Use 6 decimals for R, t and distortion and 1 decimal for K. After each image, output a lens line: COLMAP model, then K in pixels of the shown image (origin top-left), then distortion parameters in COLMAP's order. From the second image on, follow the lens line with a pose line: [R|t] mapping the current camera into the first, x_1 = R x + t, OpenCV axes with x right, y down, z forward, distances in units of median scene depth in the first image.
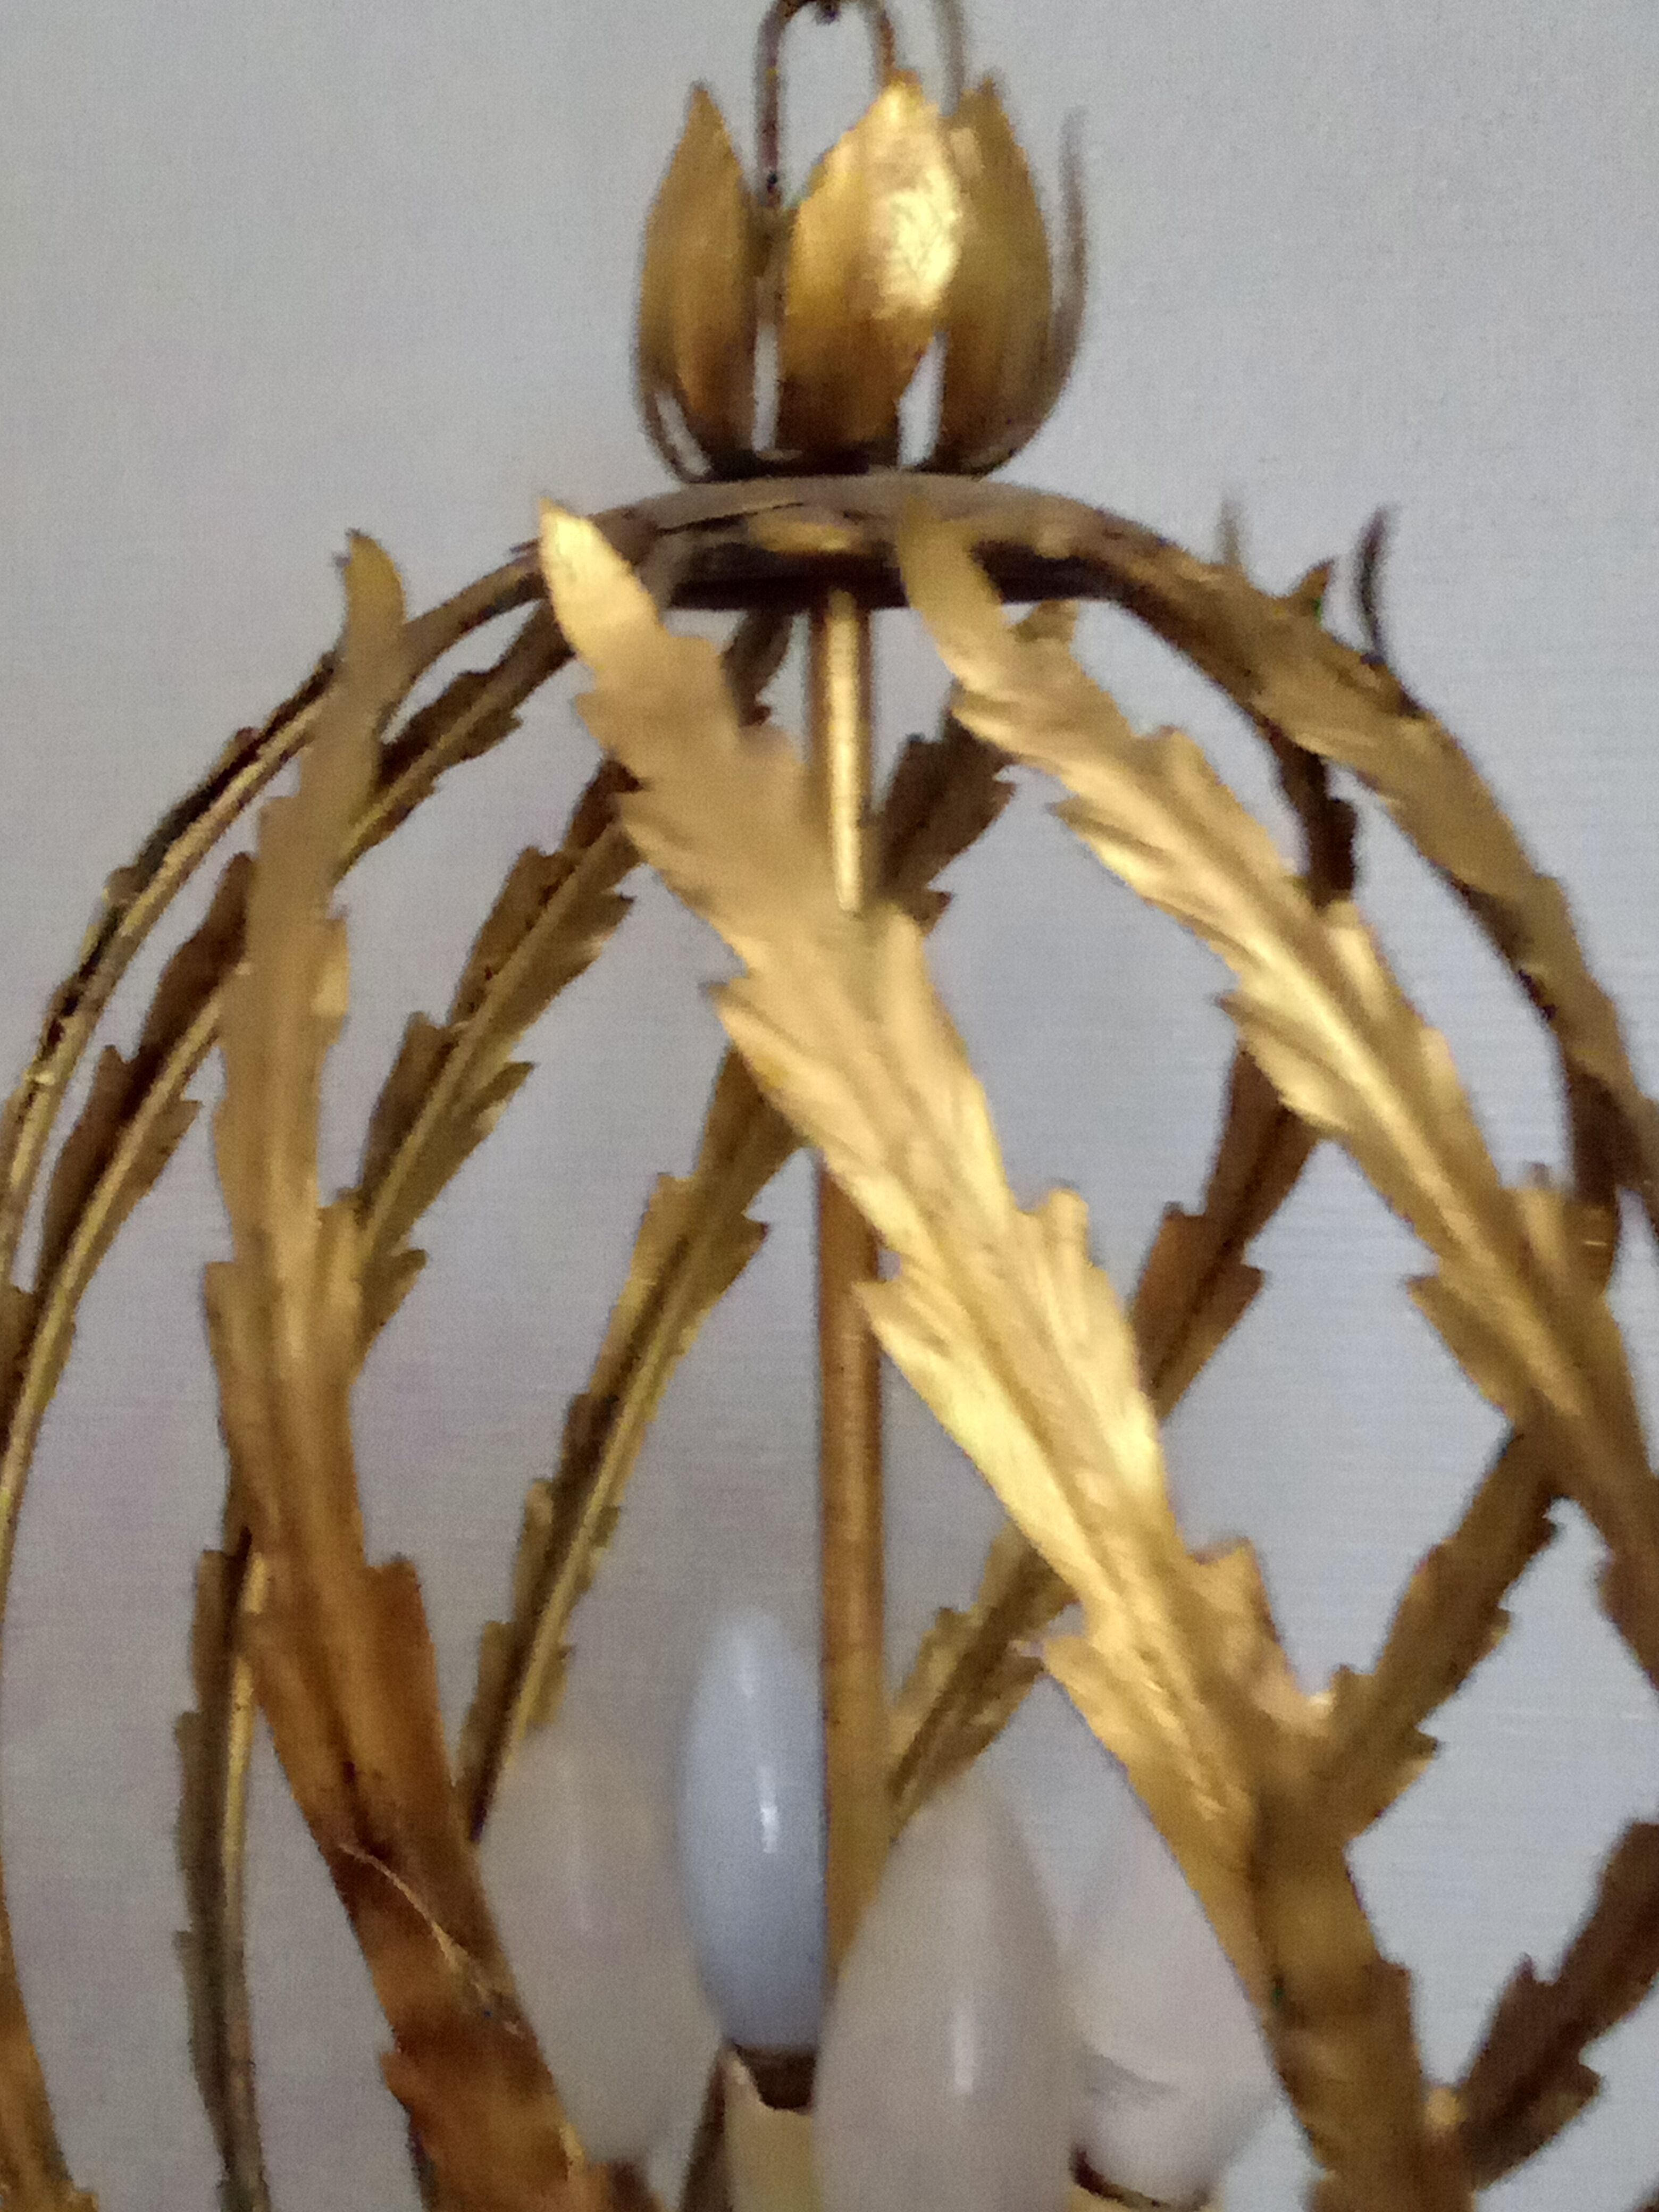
lens RADIAL K [[2350.6, 0, 829.5], [0, 2350.6, 1106.0], [0, 0, 1]] dist [-0.019716, -0.007048]
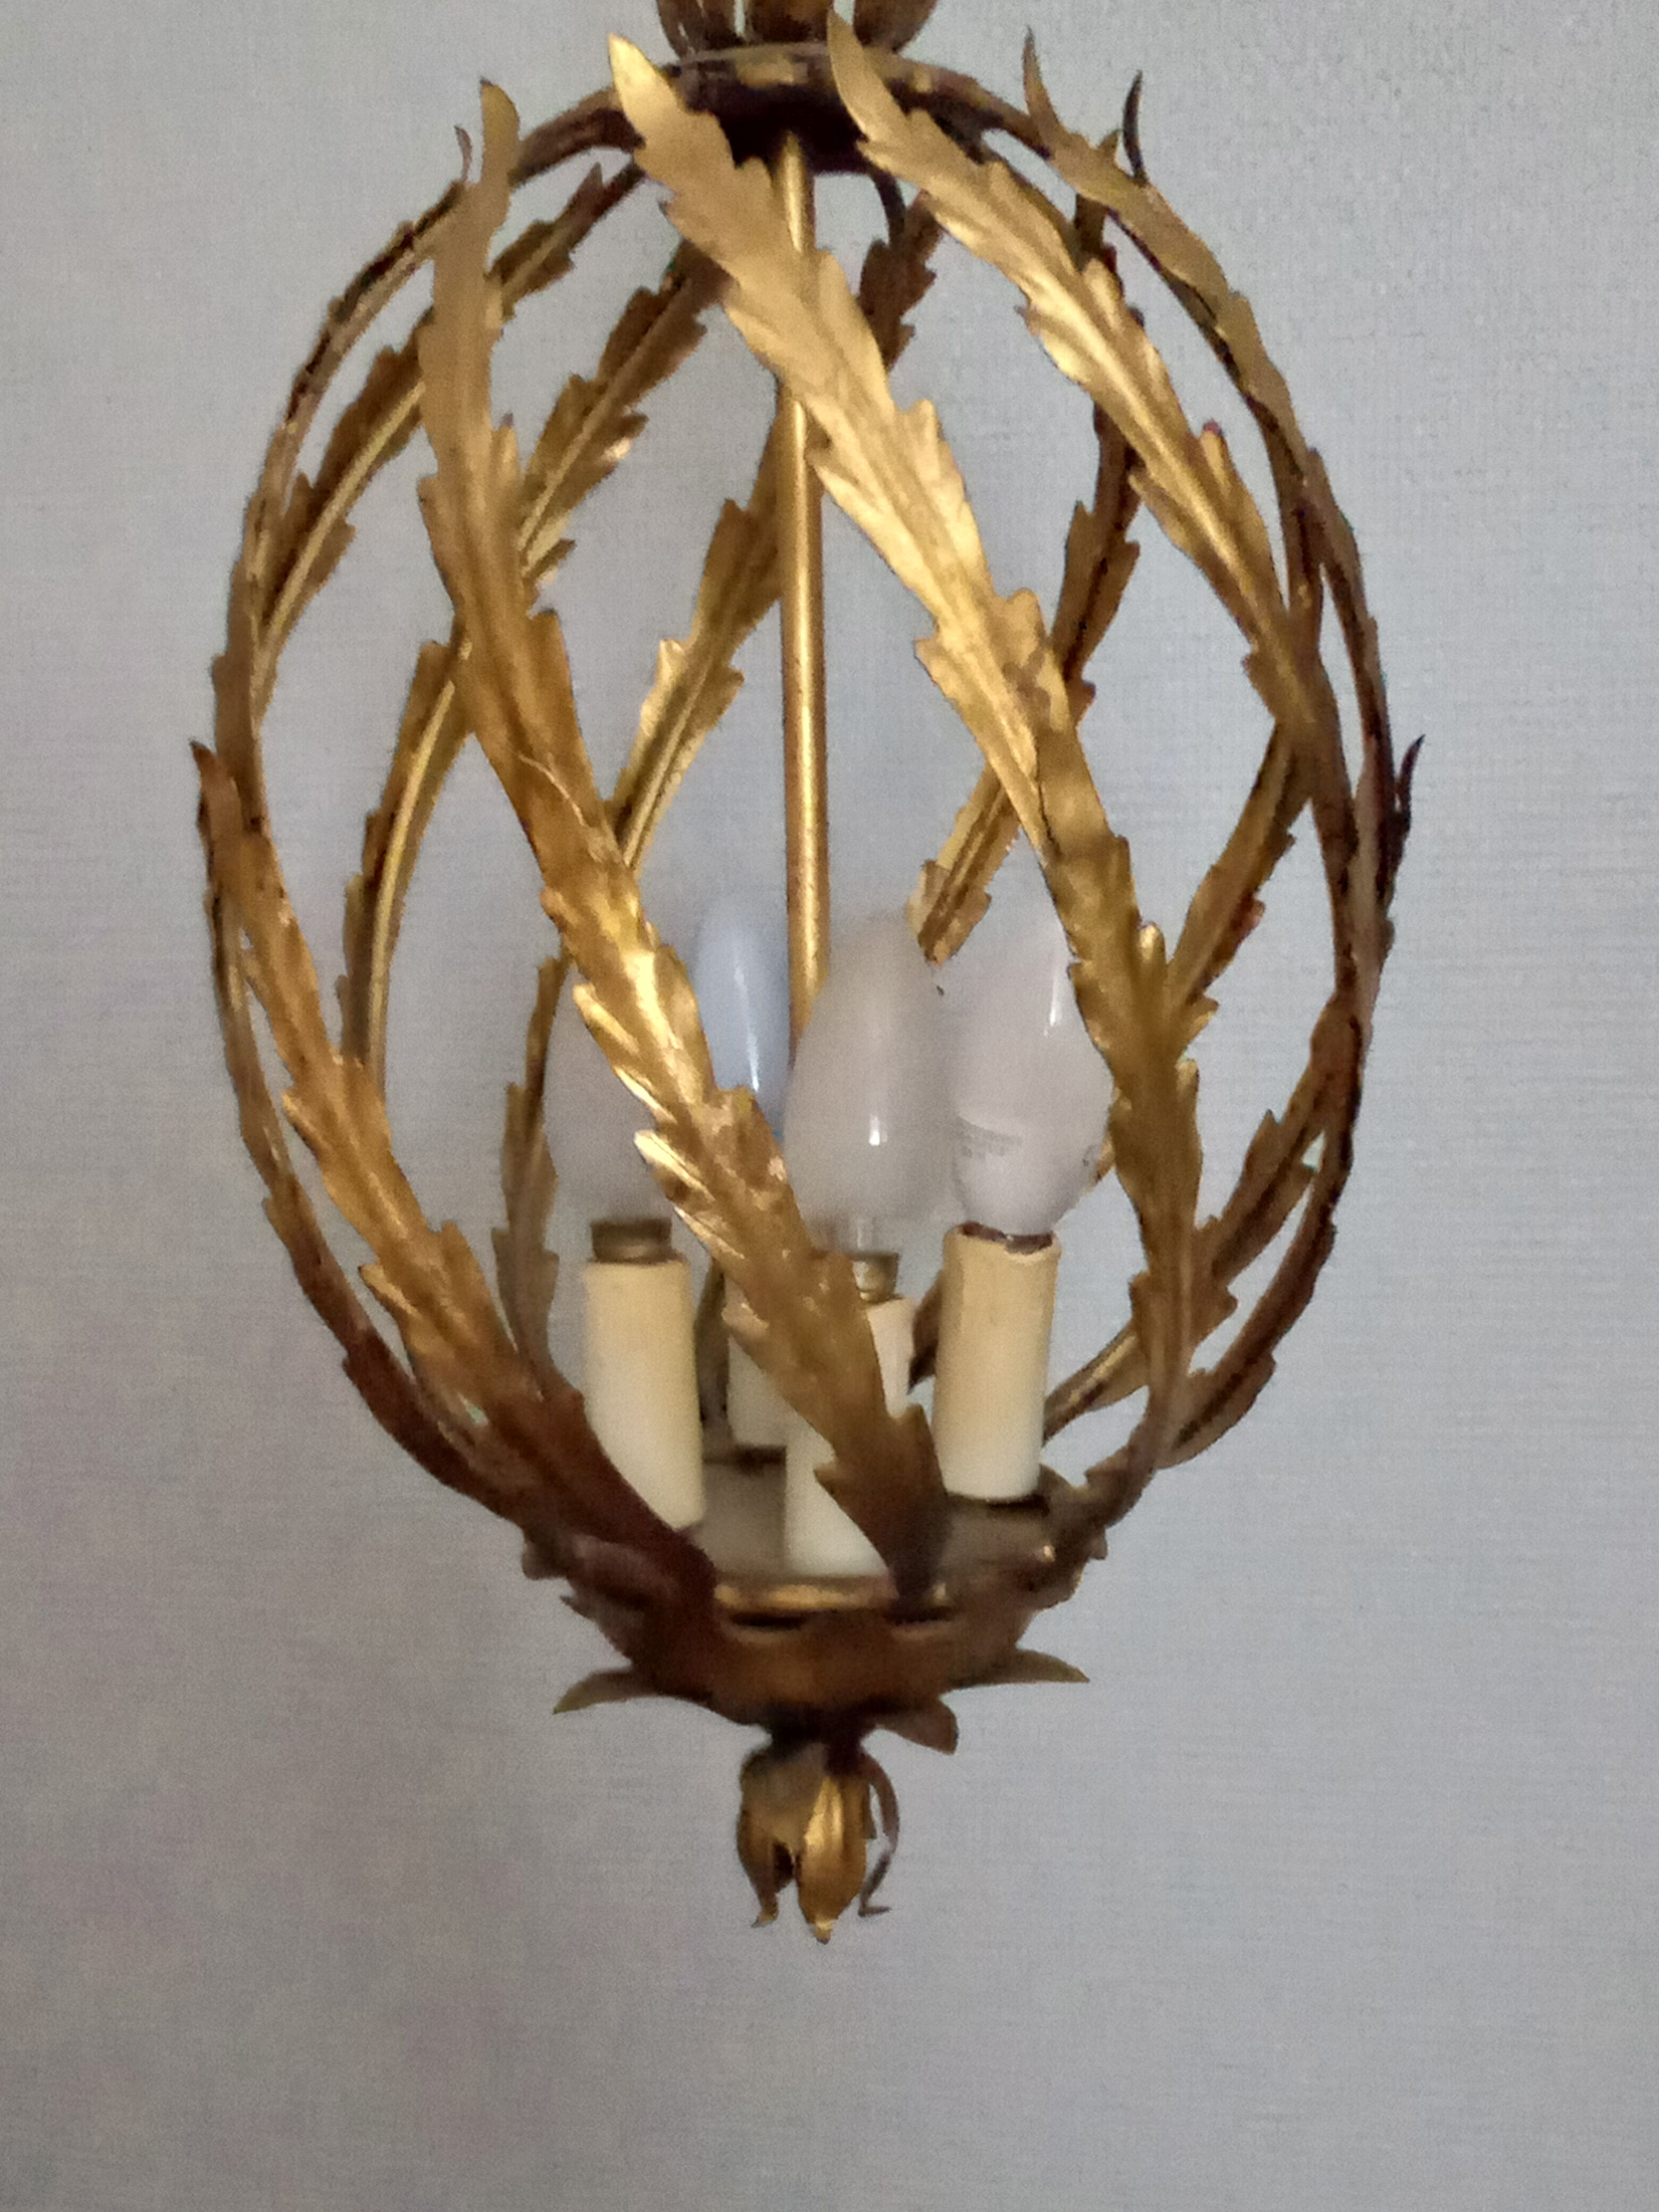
lens RADIAL K [[2350.6, 0, 829.5], [0, 2350.6, 1106.0], [0, 0, 1]] dist [-0.019716, -0.007048]
pose [[0.999699, -0.009328, 0.022705, -0.012570], [0.008760, 0.999650, 0.024960, 0.407700], [-0.022930, -0.024754, 0.999431, -0.594585]]
